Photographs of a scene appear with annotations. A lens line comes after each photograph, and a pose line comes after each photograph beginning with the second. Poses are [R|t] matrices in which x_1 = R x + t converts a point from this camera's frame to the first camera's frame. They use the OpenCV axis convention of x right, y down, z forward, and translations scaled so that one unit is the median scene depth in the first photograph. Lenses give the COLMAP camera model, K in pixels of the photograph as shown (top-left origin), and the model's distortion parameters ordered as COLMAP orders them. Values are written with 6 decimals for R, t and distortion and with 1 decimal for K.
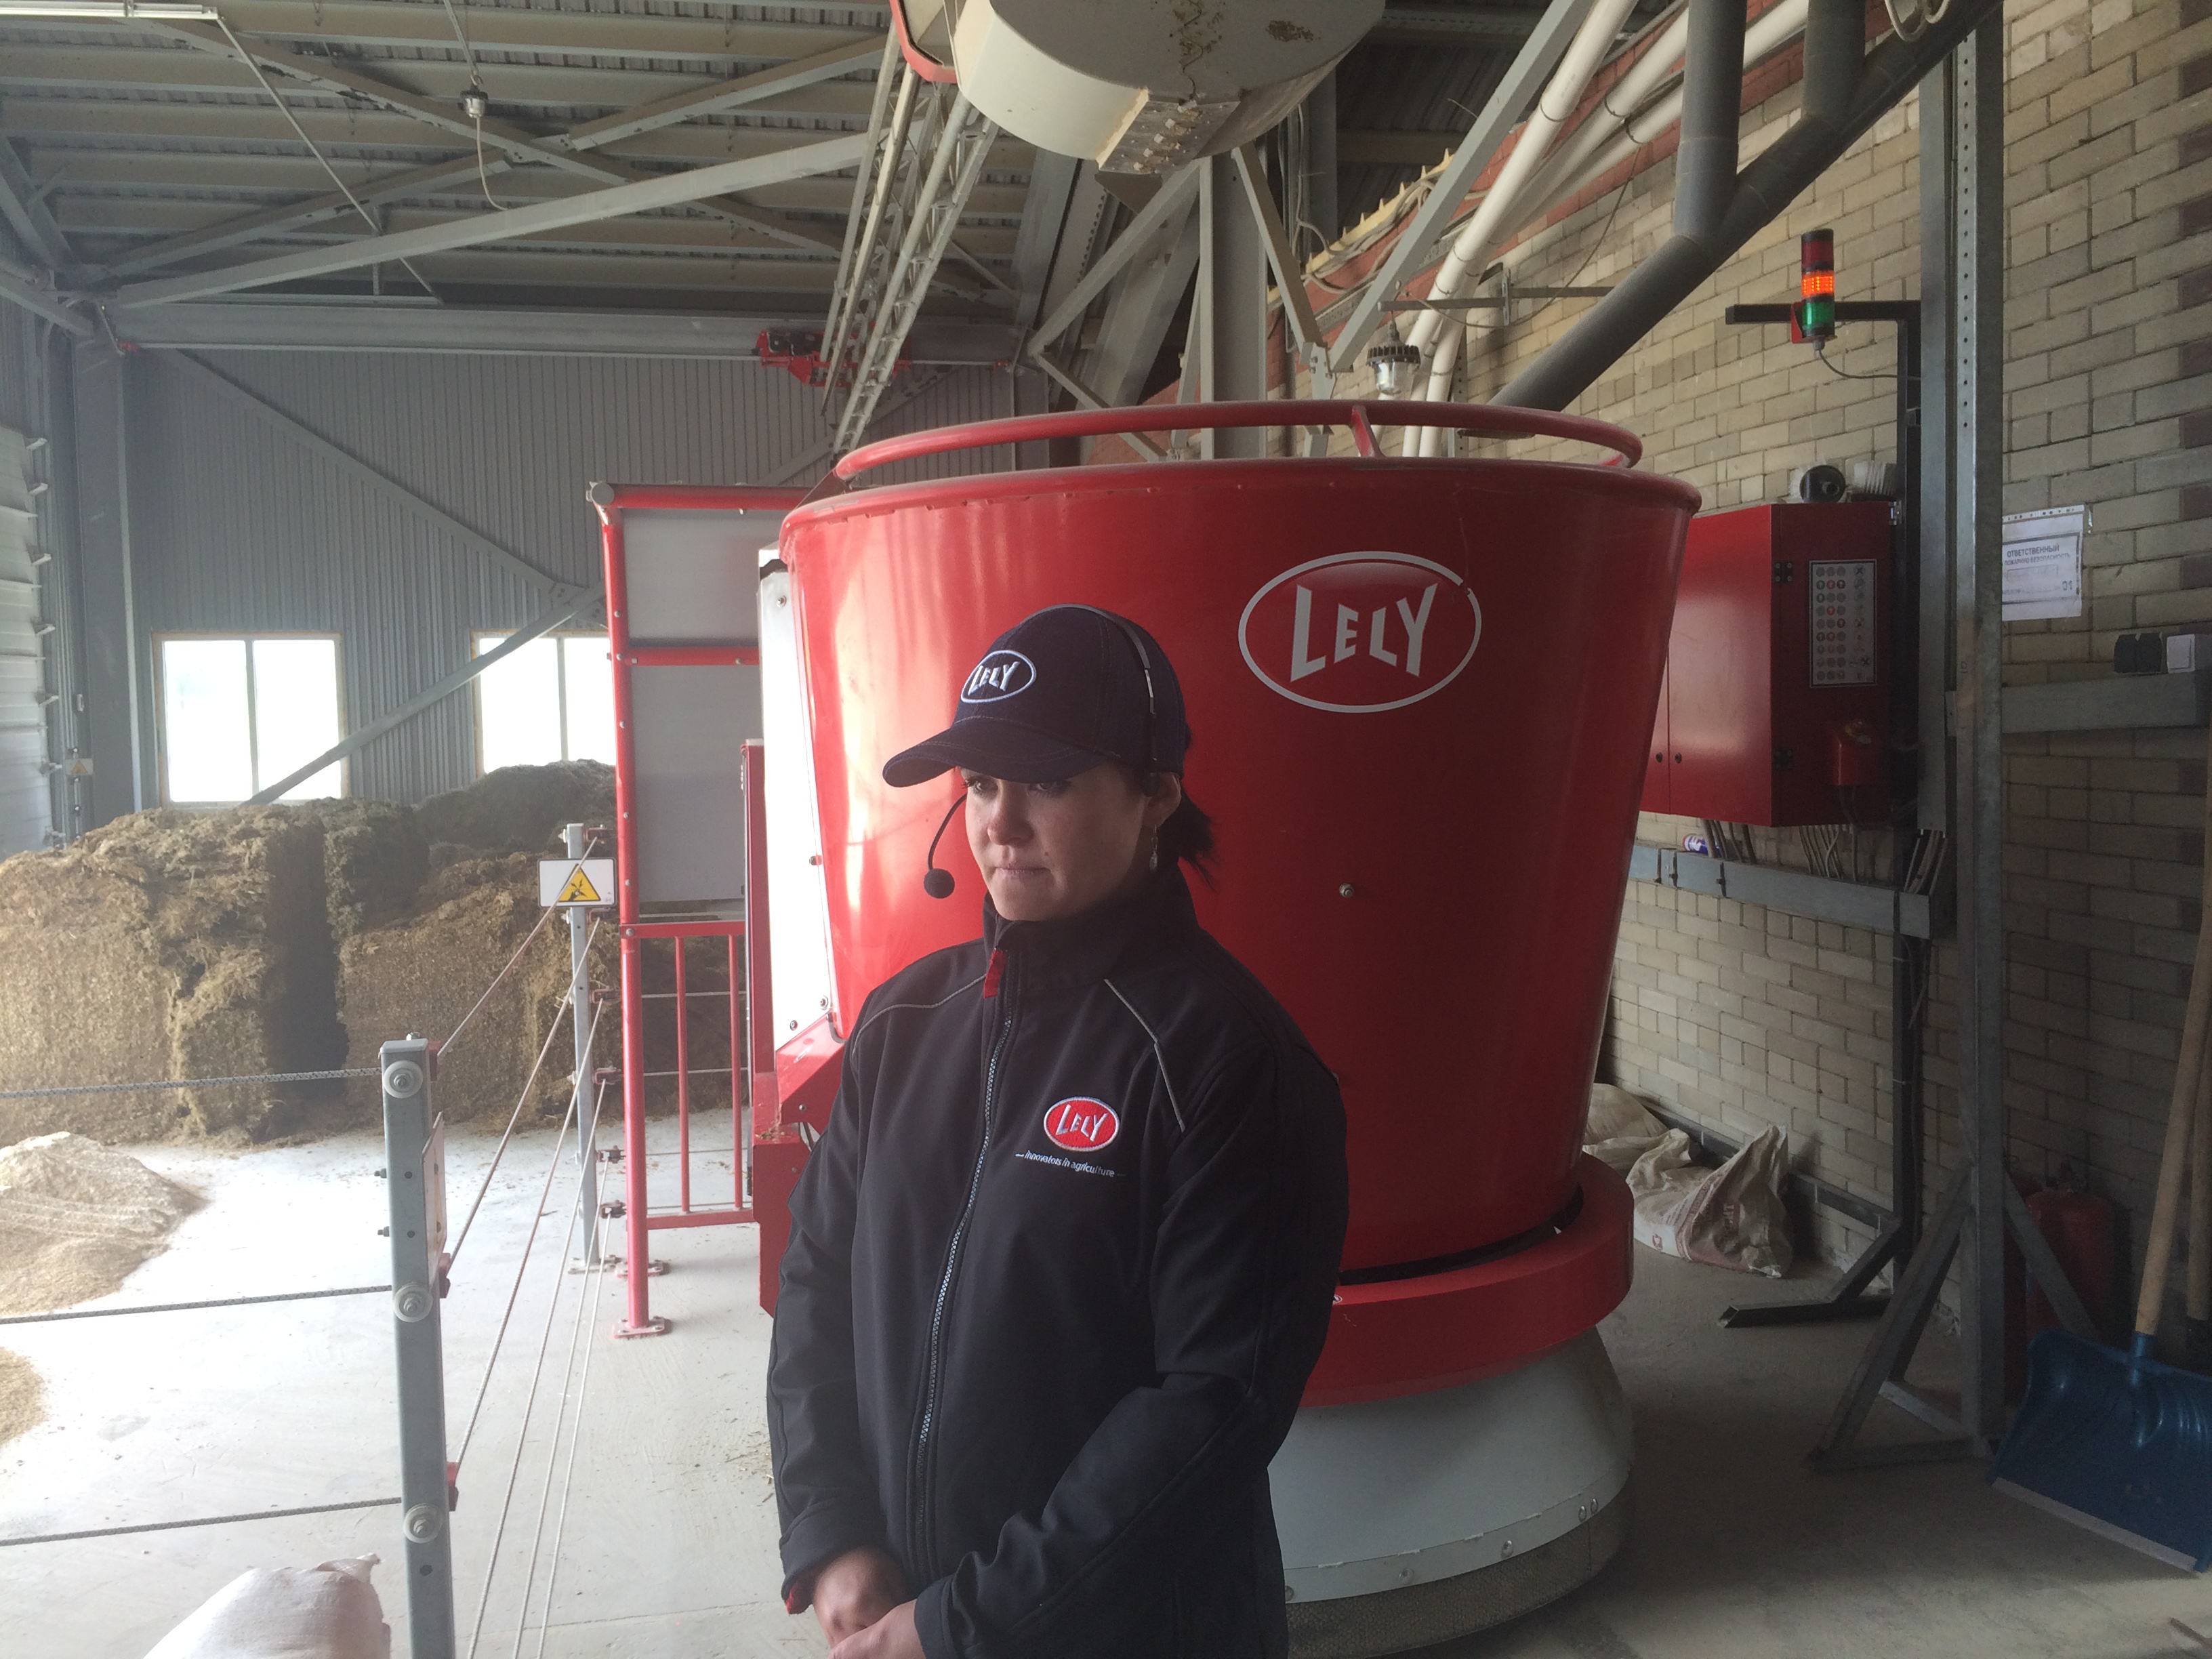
lens RADIAL K [[1879.7, 0, 1107.2], [0, 1879.7, 777.5], [0, 0, 1]] dist [0.046665, -0.041032]
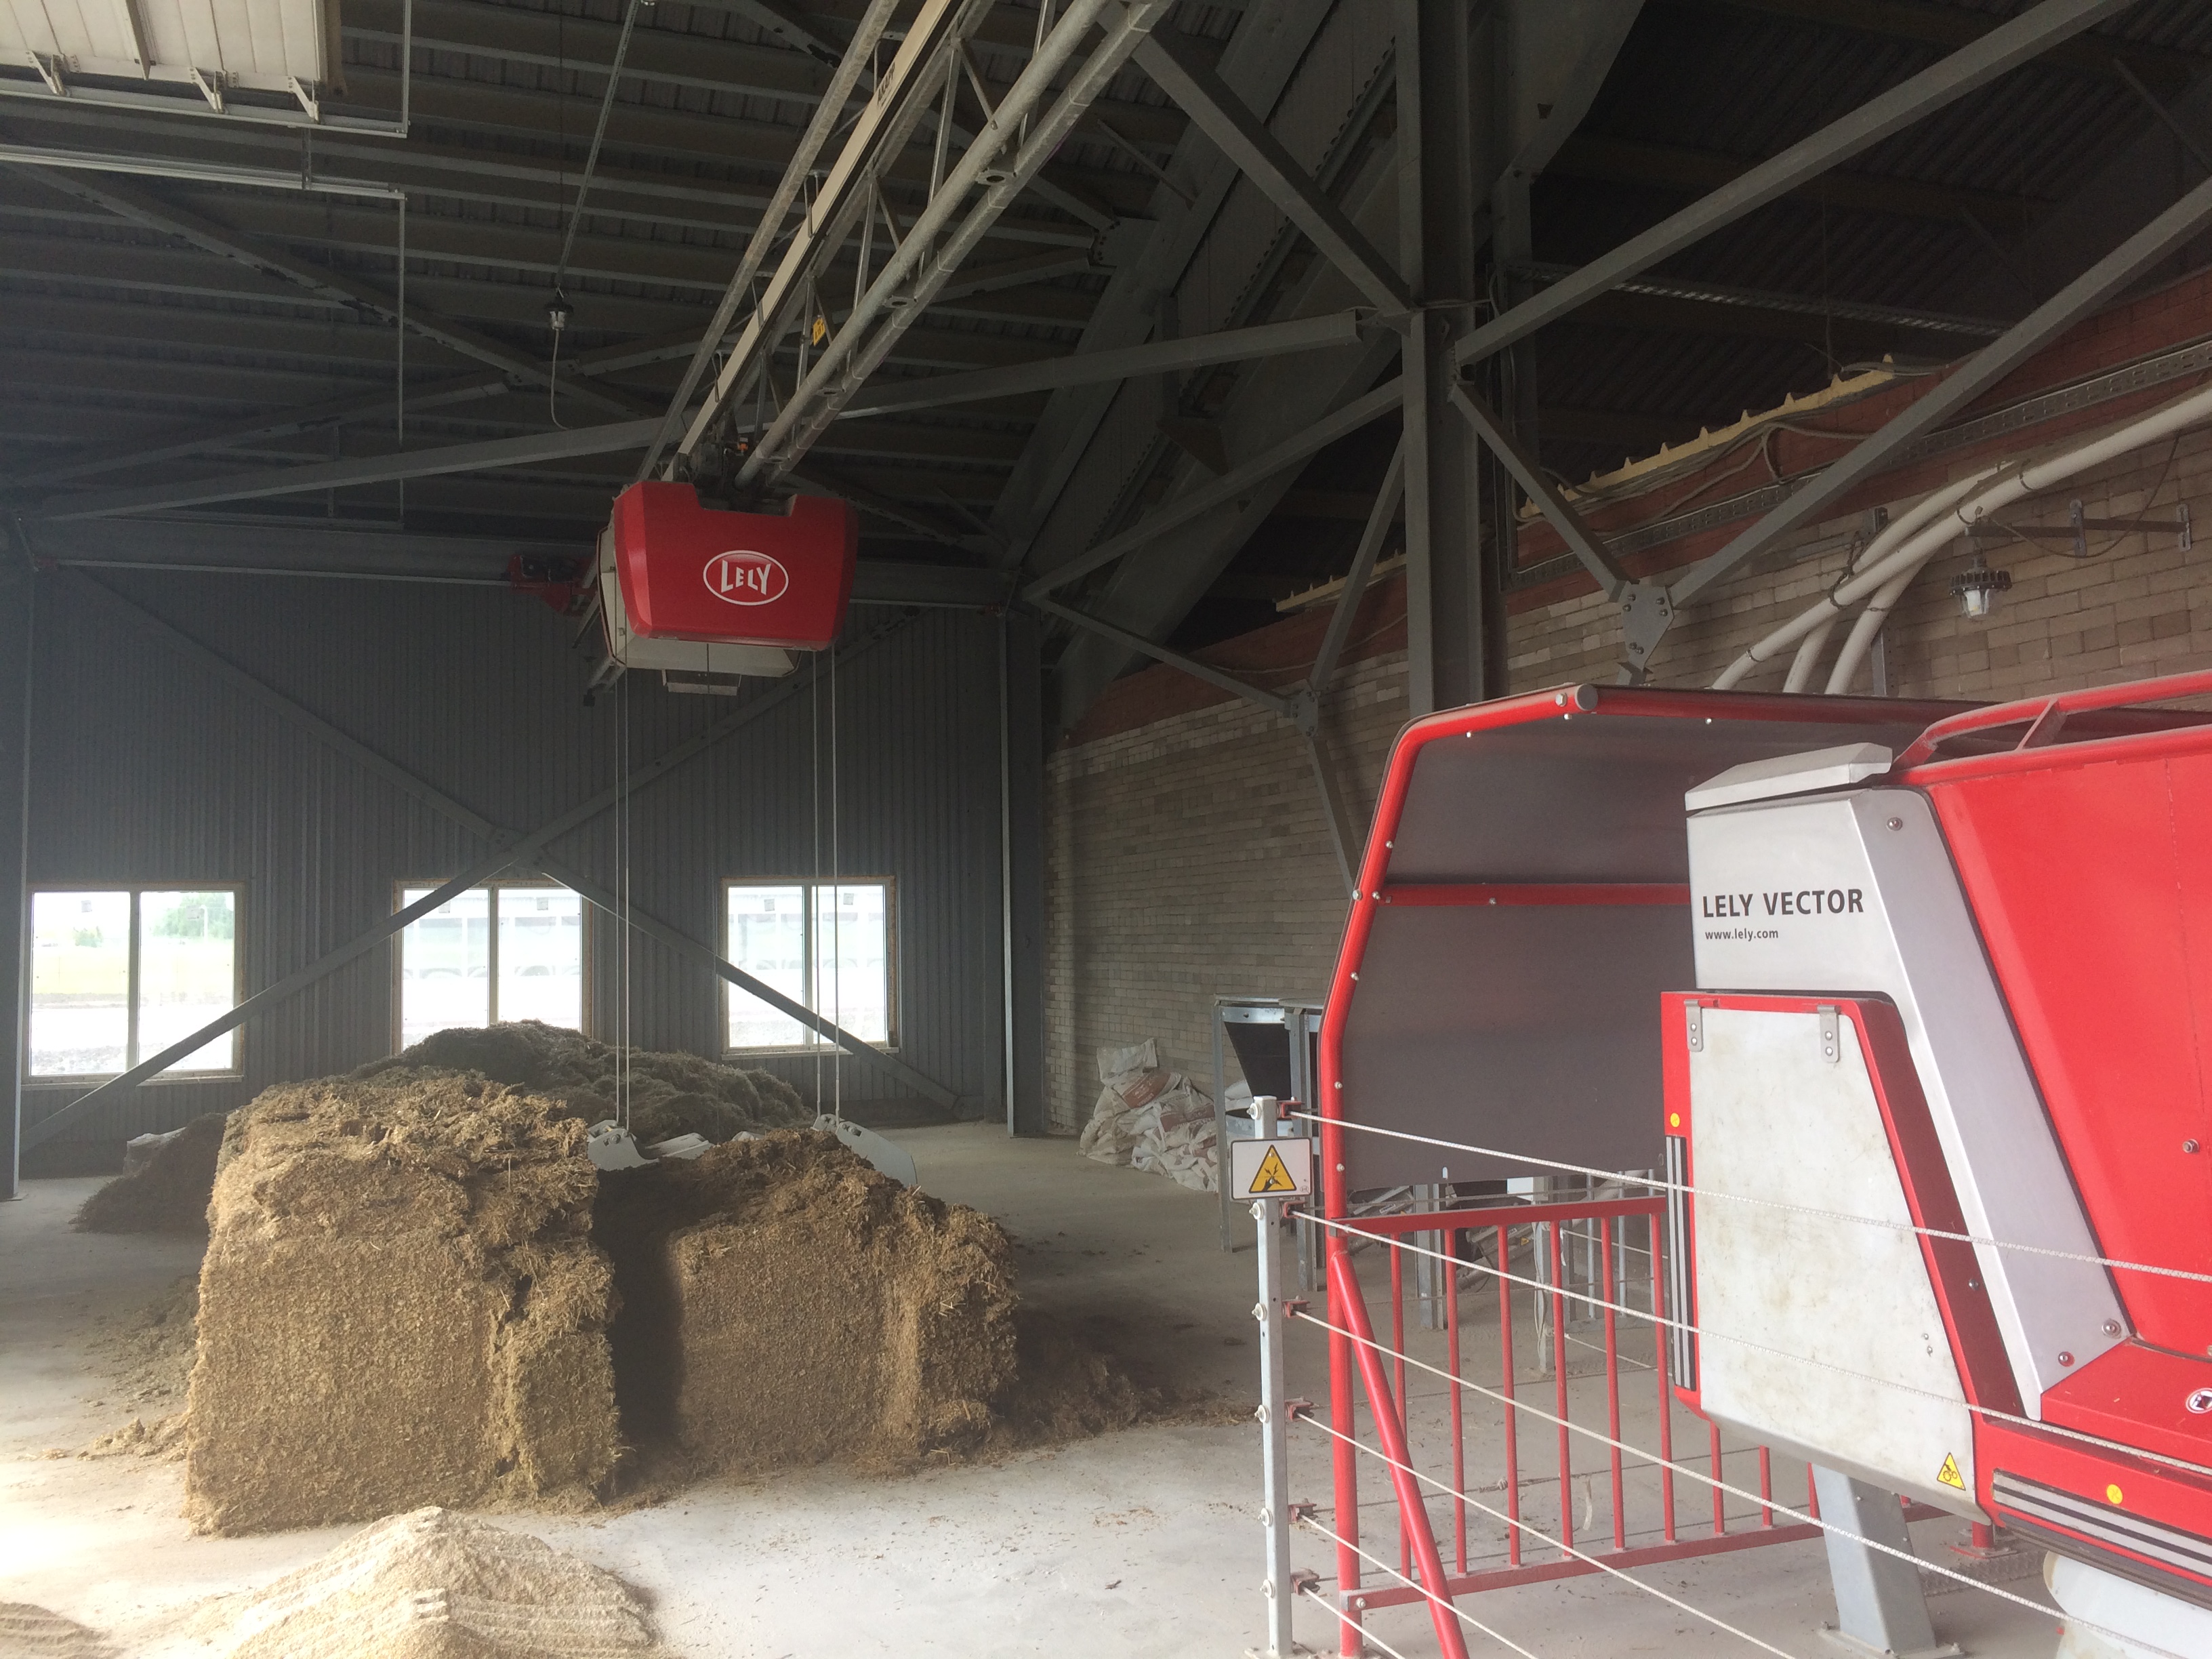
lens RADIAL K [[1853.2, 0, 1101.3], [0, 1853.2, 790.2], [0, 0, 1]] dist [0.044721, -0.009107]
pose [[0.985868, 0.012019, 0.167094, -0.373807], [0.009873, 0.991520, -0.129575, -0.003134], [-0.167235, 0.129393, 0.977389, 0.146328]]
